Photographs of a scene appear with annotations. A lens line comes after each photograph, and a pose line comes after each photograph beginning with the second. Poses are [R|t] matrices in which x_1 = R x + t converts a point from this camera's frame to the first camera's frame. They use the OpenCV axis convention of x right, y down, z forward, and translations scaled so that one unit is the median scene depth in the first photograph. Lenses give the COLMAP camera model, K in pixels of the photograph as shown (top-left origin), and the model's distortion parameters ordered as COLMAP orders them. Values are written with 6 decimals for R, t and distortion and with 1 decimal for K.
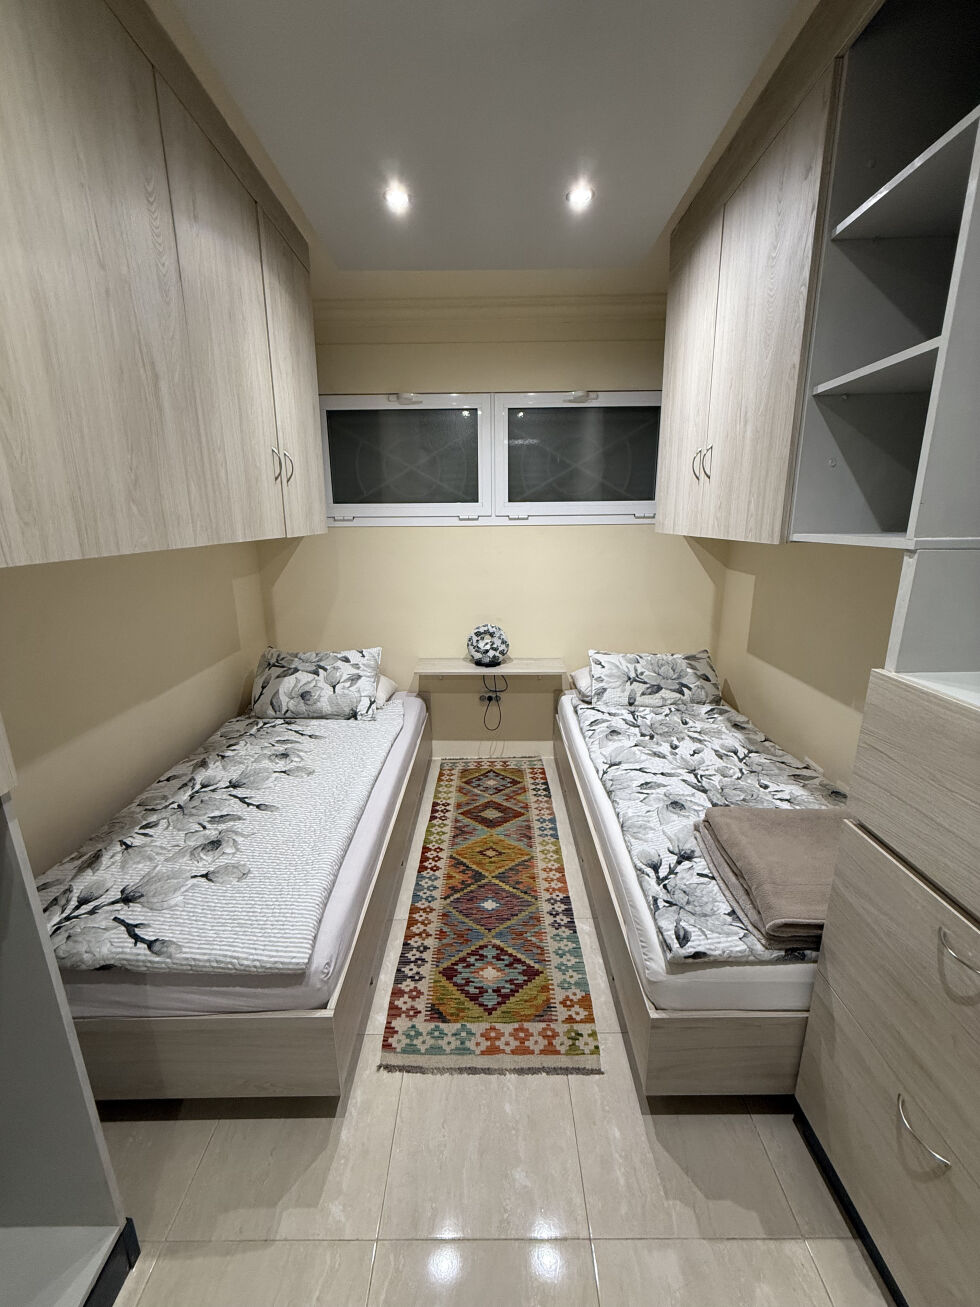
lens RADIAL K [[520.9, 0, 489.8], [0, 520.9, 649.2], [0, 0, 1]] dist [0.004553, -0.002025]
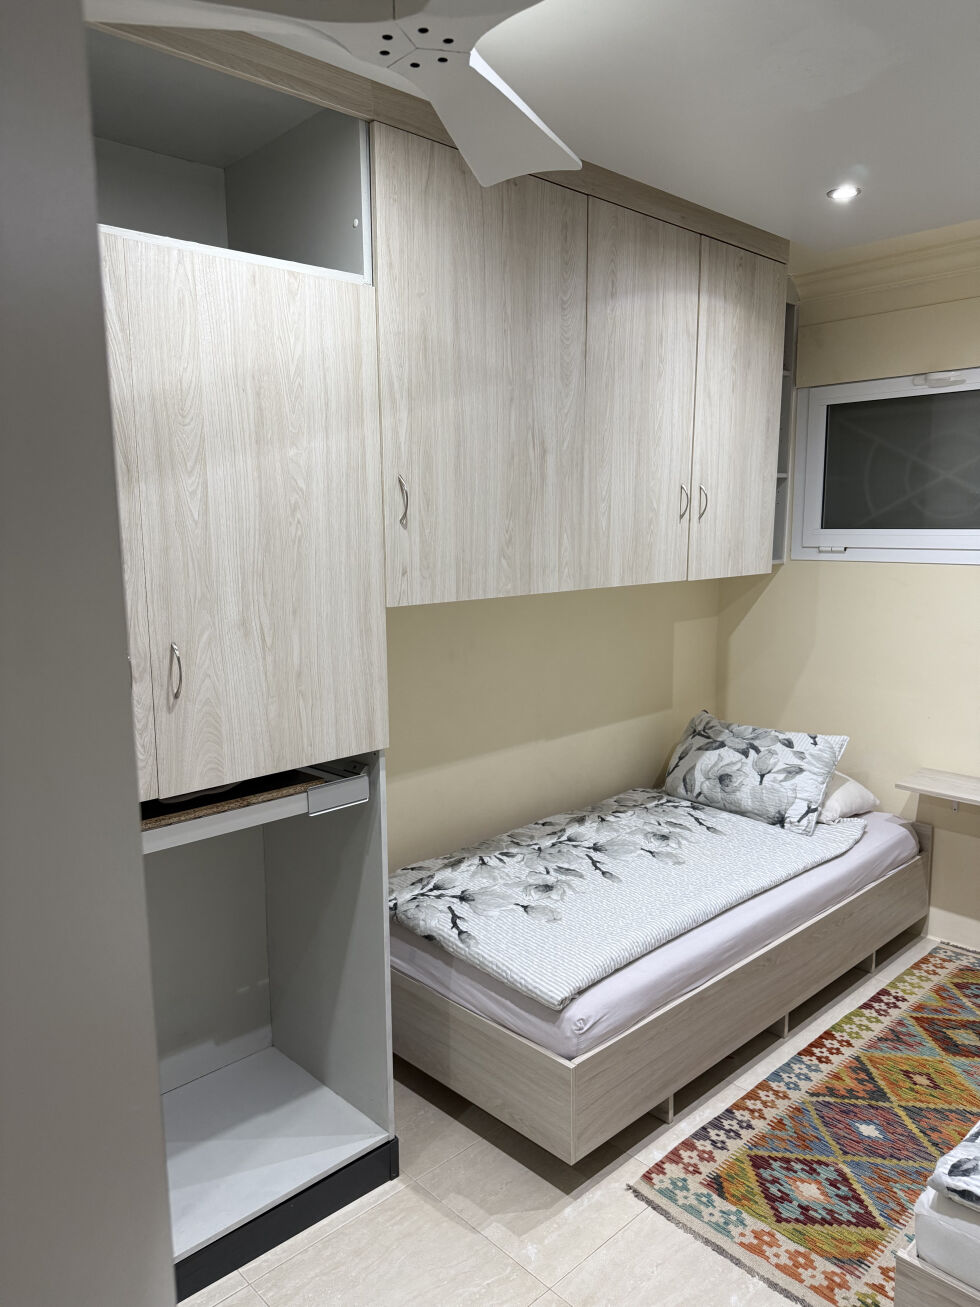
lens RADIAL K [[914.1, 0, 492.4], [0, 914.1, 639.7], [0, 0, 1]] dist [0.062002, -0.068093]
pose [[0.690479, 0.093808, -0.717243, 0.542356], [-0.175323, 0.983693, -0.040123, 0.002387], [0.701783, 0.153454, 0.695667, -0.312140]]
